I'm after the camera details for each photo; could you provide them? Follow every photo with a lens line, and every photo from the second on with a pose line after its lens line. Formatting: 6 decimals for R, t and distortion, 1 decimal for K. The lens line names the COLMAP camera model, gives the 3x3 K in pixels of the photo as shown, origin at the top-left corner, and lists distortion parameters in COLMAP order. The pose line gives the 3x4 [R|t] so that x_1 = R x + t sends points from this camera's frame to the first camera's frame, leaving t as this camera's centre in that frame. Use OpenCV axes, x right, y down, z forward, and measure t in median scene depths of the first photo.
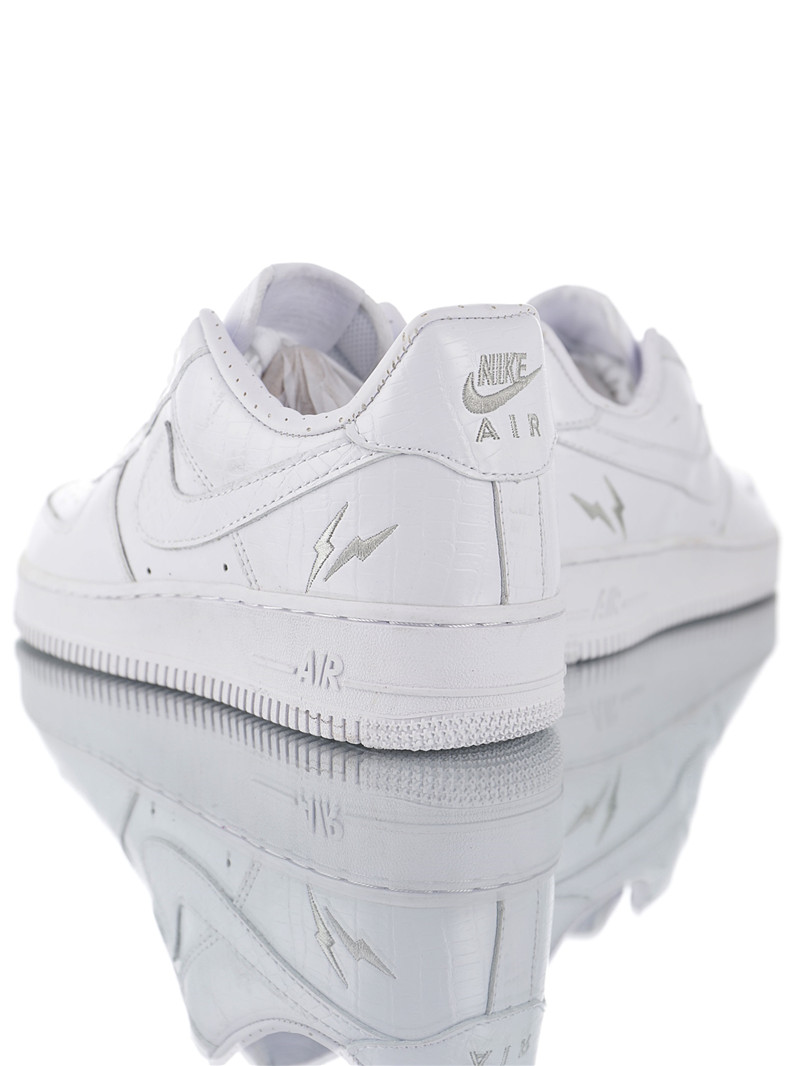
lens RADIAL K [[1494.9, 0, 400.0], [0, 1494.9, 533.0], [0, 0, 1]] dist [-0.008366, -0.000575]
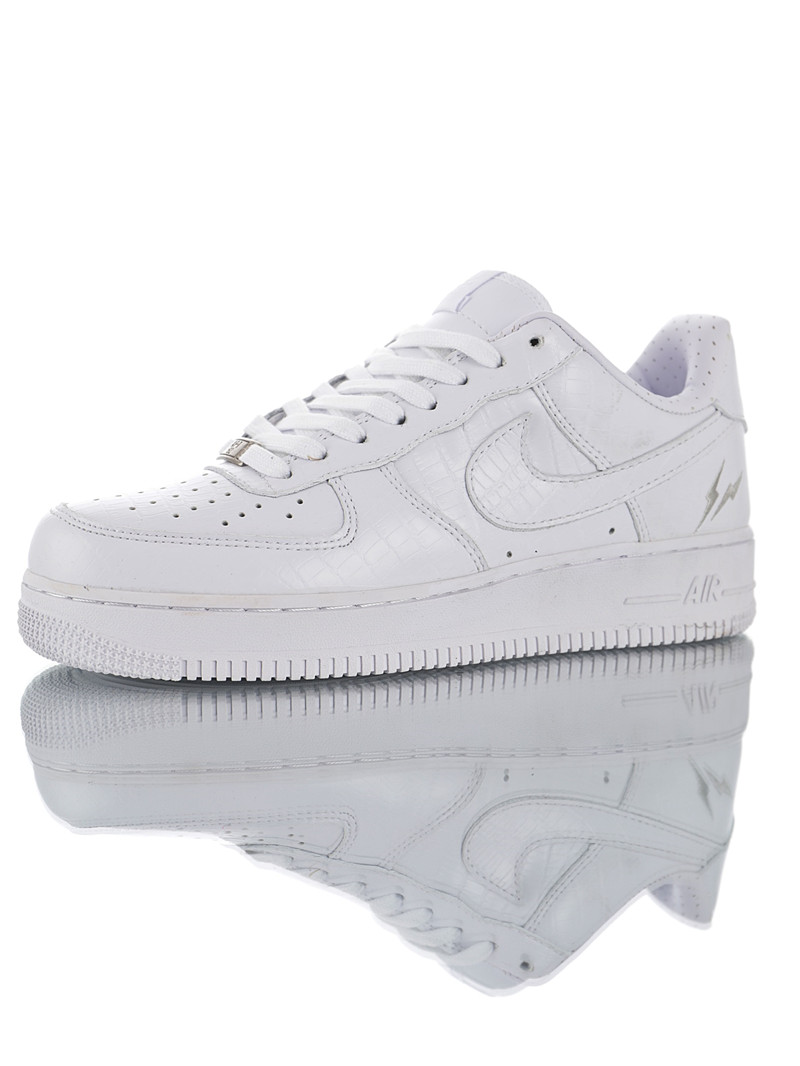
lens RADIAL K [[1494.9, 0, 400.0], [0, 1494.9, 533.0], [0, 0, 1]] dist [-0.008366, -0.000575]
pose [[0.245639, -0.140805, 0.959080, -1.355773], [0.102448, 0.987624, 0.118756, -0.139357], [-0.963932, 0.069085, 0.257025, 0.899787]]
